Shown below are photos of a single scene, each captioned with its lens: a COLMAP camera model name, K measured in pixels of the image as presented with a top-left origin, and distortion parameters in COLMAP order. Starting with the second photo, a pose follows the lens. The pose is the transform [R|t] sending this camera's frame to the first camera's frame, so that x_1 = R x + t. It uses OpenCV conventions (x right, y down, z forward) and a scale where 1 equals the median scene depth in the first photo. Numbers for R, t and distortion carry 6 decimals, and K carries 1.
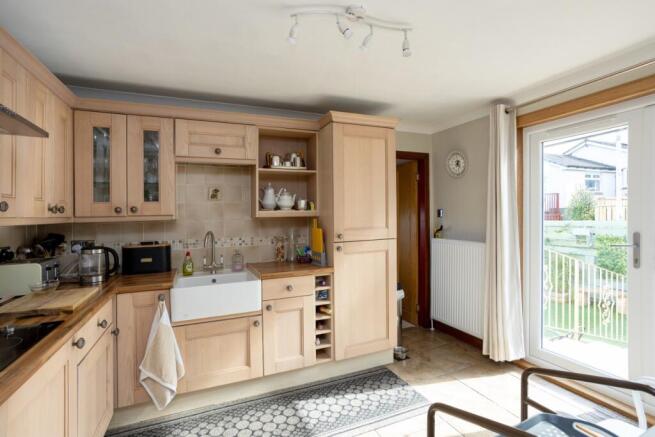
lens RADIAL K [[314.1, 0, 327.3], [0, 314.1, 216.2], [0, 0, 1]] dist [-0.005621, 0.000256]
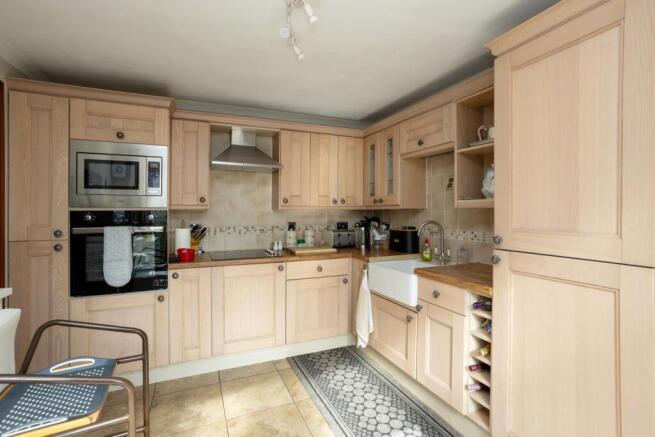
lens RADIAL K [[314.1, 0, 329.9], [0, 314.1, 208.4], [0, 0, 1]] dist [-0.005621, 0.000256]
pose [[0.023765, 0.011631, -0.999650, 0.691646], [-0.005594, 0.999918, 0.011502, -0.003089], [0.999702, 0.005319, 0.023829, 0.707297]]
